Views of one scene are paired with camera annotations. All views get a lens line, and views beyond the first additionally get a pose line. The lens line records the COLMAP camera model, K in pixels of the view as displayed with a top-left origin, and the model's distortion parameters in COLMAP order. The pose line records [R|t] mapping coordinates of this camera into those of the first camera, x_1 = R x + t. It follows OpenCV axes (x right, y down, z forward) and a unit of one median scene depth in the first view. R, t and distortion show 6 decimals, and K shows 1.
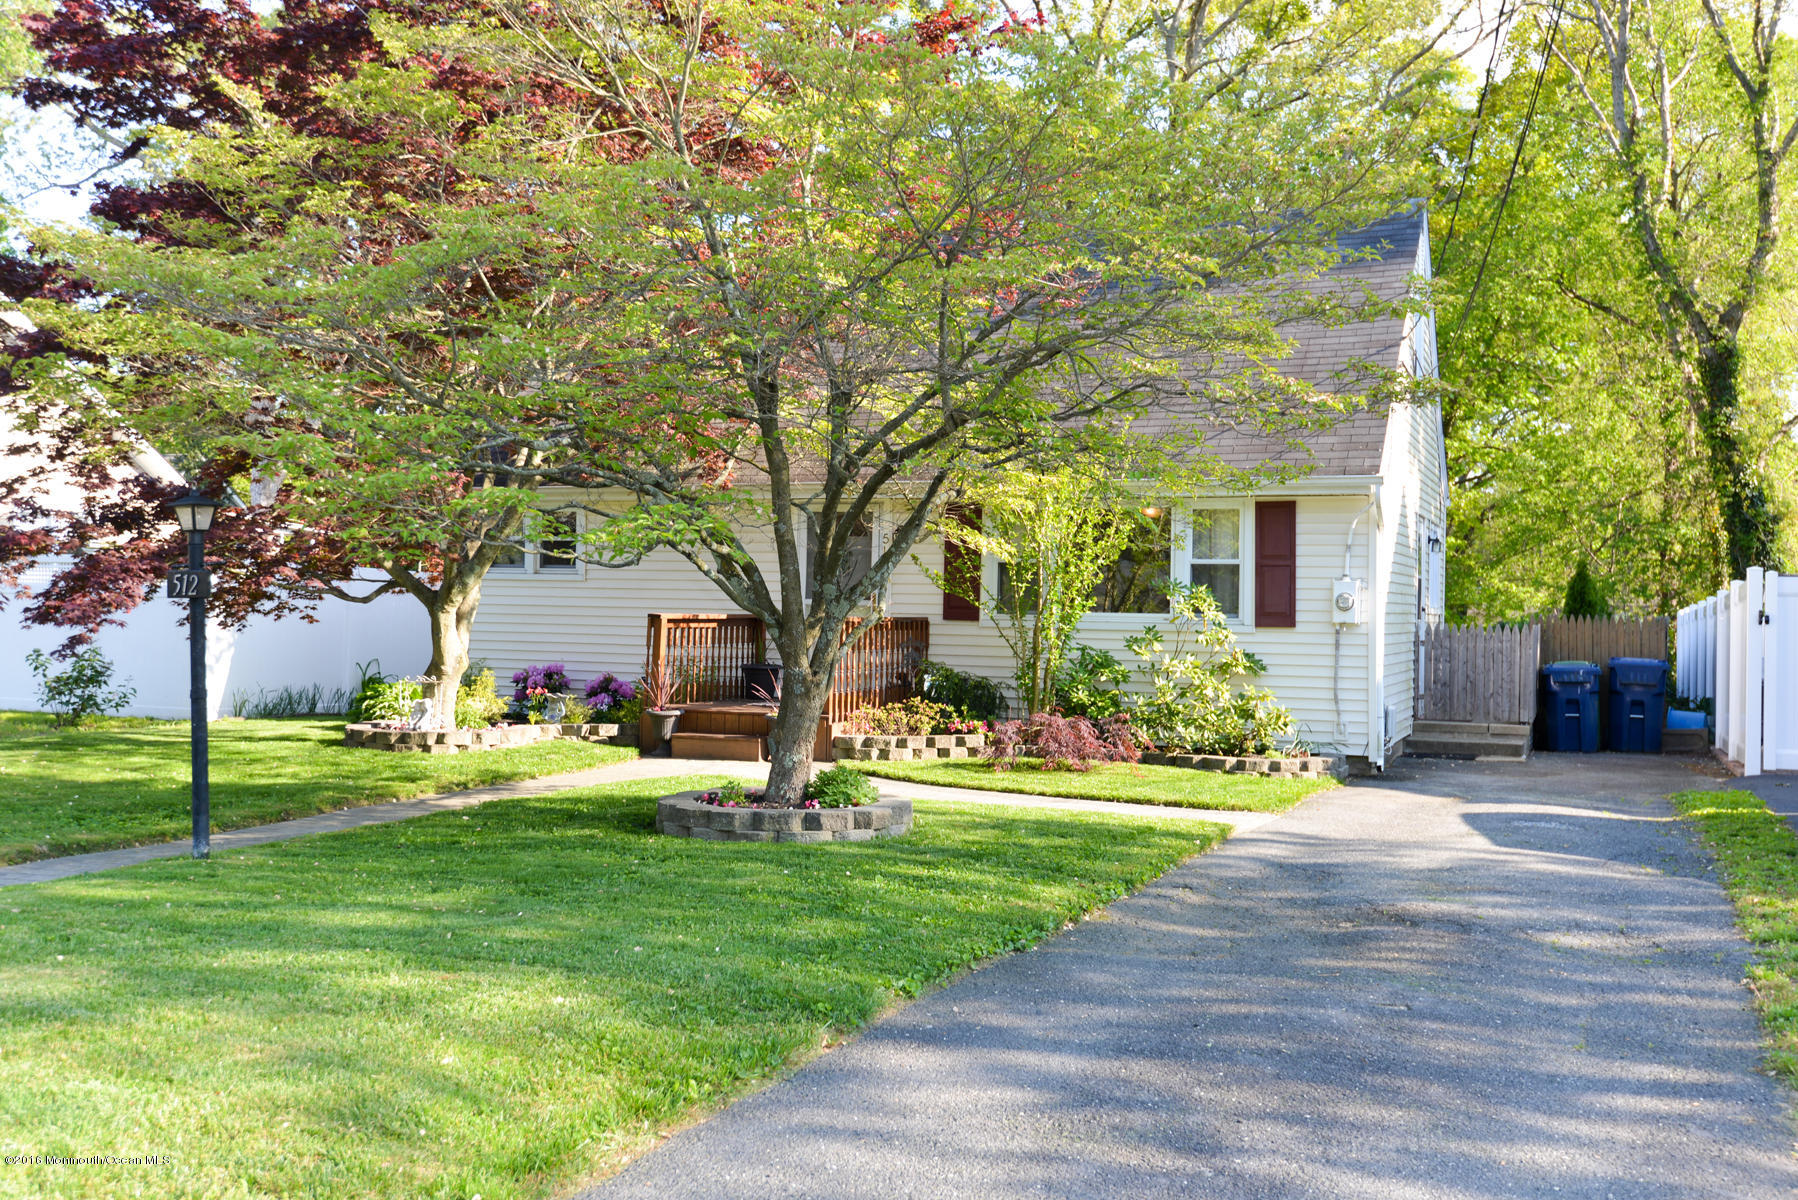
lens RADIAL K [[1775.1, 0, 898.4], [0, 1775.1, 597.4], [0, 0, 1]] dist [-0.018236, 0.000000]
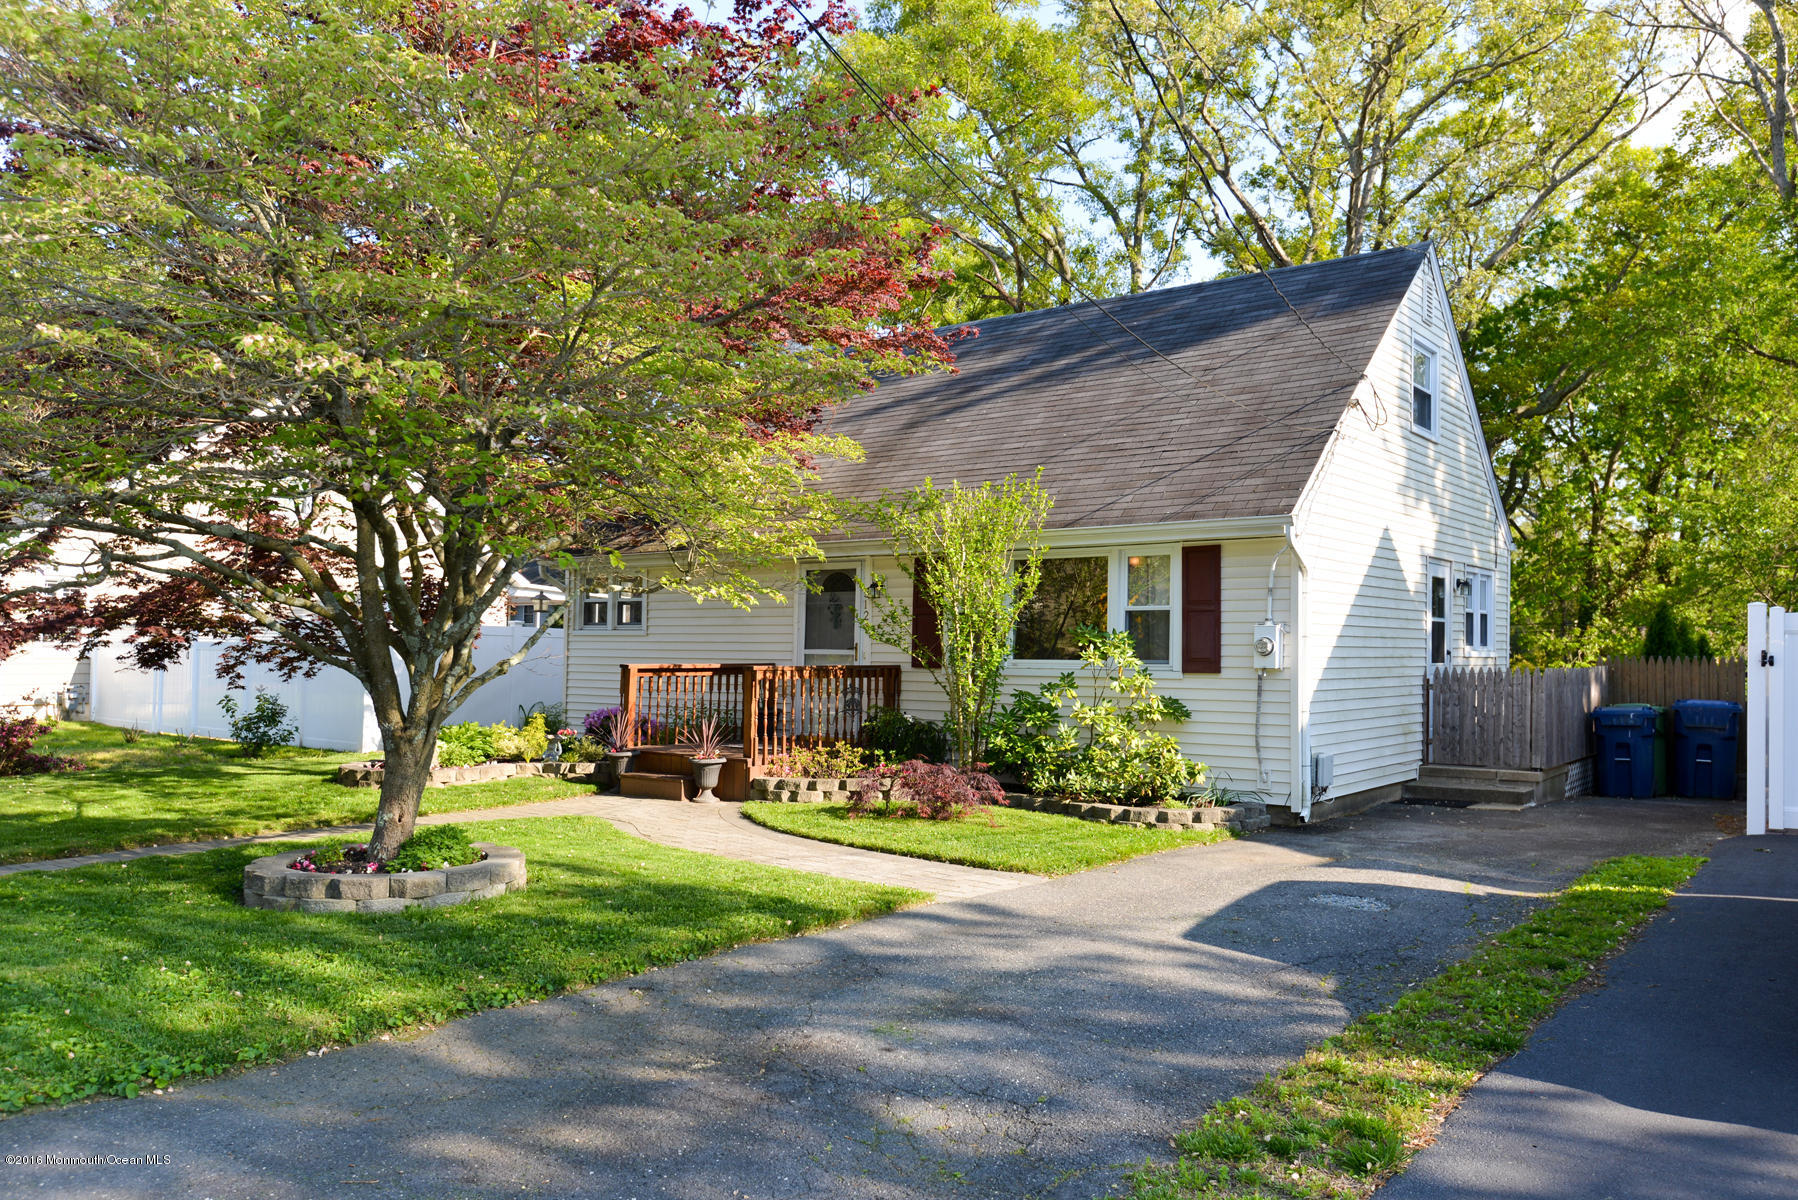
lens RADIAL K [[1353.0, 0, 896.0], [0, 1353.0, 637.9], [0, 0, 1]] dist [-0.019842, 0.007647]
pose [[0.963397, -0.012374, -0.267793, 0.253810], [0.010610, 0.999911, -0.008035, 0.001428], [0.267868, 0.004900, 0.963443, 0.231263]]
